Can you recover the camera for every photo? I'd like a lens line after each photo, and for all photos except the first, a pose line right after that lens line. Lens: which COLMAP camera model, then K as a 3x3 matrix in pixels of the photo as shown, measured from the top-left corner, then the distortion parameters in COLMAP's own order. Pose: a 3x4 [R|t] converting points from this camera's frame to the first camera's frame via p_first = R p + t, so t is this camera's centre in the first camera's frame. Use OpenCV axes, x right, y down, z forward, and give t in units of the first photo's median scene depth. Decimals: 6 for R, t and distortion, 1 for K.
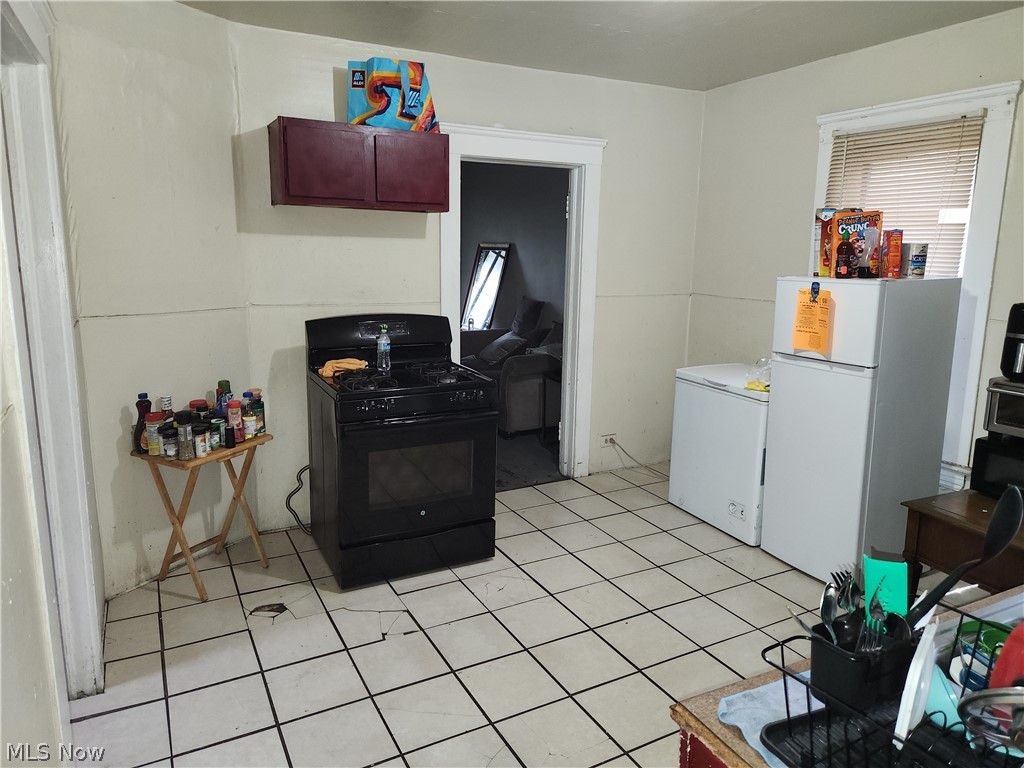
lens RADIAL K [[683.9, 0, 512.0], [0, 683.9, 384.0], [0, 0, 1]] dist [0.002768, -0.000552]
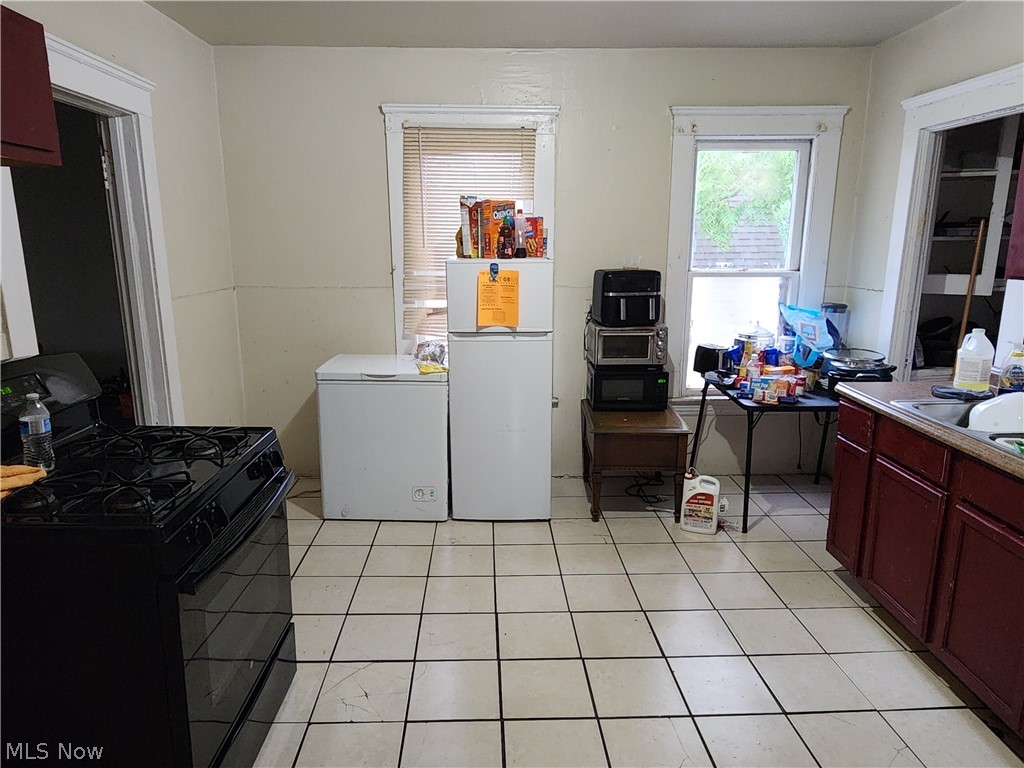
lens RADIAL K [[644.2, 0, 512.0], [0, 644.2, 384.0], [0, 0, 1]] dist [0.000767, 0.000464]
pose [[0.438126, -0.203805, 0.875505, -0.470266], [0.177858, 0.974358, 0.137812, -0.092855], [-0.881143, 0.095336, 0.463140, 0.489715]]
